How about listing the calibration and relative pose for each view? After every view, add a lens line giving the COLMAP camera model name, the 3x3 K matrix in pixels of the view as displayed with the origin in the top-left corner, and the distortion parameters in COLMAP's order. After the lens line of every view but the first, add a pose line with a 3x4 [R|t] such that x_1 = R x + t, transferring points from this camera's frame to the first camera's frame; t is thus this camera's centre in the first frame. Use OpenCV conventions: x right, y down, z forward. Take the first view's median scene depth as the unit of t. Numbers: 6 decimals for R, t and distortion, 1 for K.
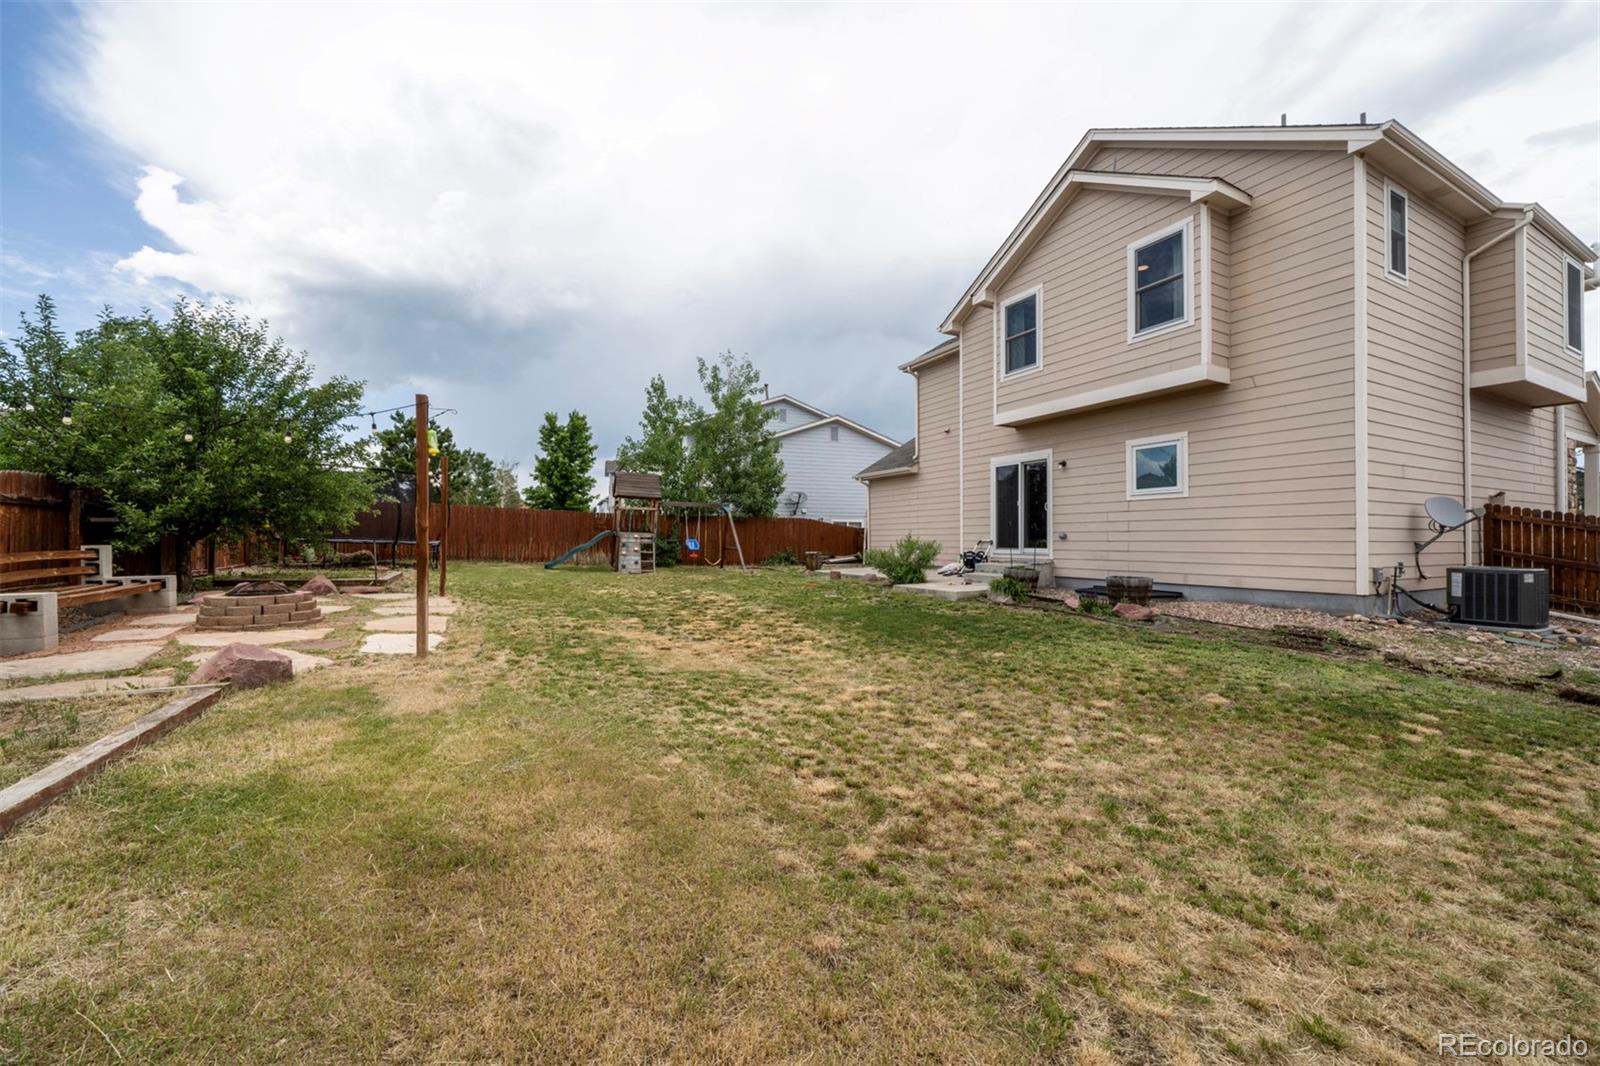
lens RADIAL K [[598.1, 0, 800.0], [0, 598.1, 533.0], [0, 0, 1]] dist [-0.002842, -0.000117]
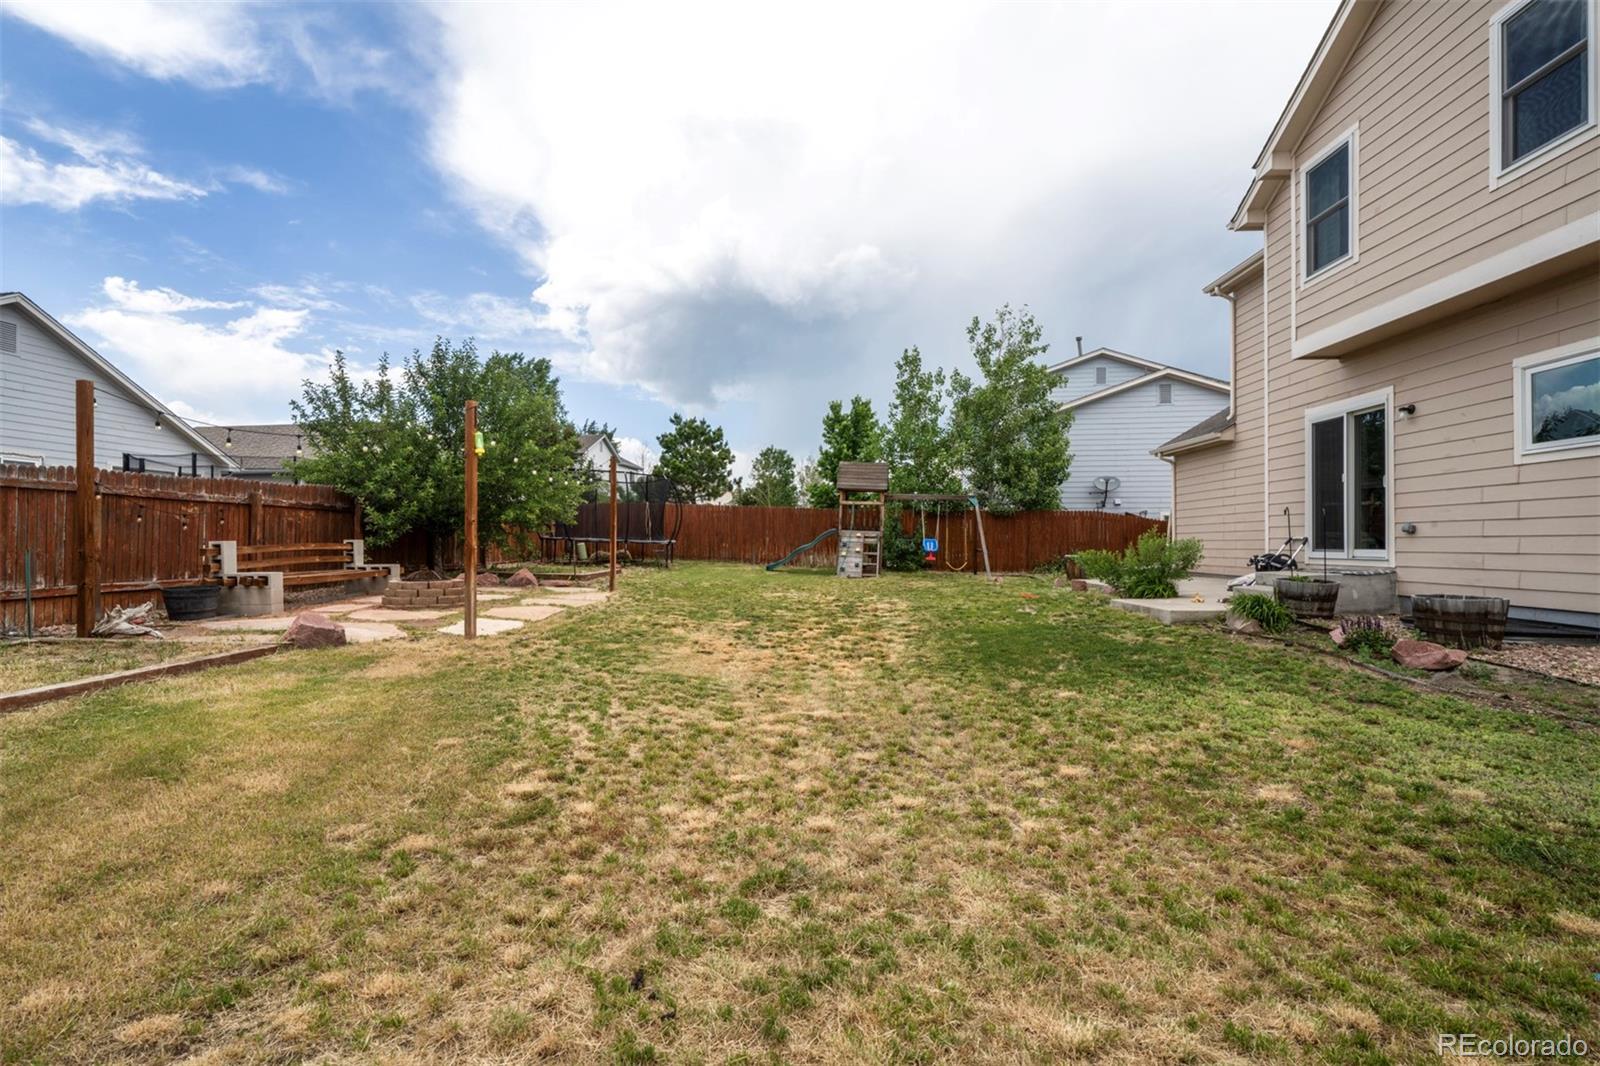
lens RADIAL K [[723.5, 0, 799.6], [0, 723.5, 536.7], [0, 0, 1]] dist [-0.003557, 0.000551]
pose [[0.873755, -0.002776, -0.486358, 0.245626], [0.004018, 0.999991, 0.001511, 0.009067], [0.486350, -0.003275, 0.873758, 0.059007]]
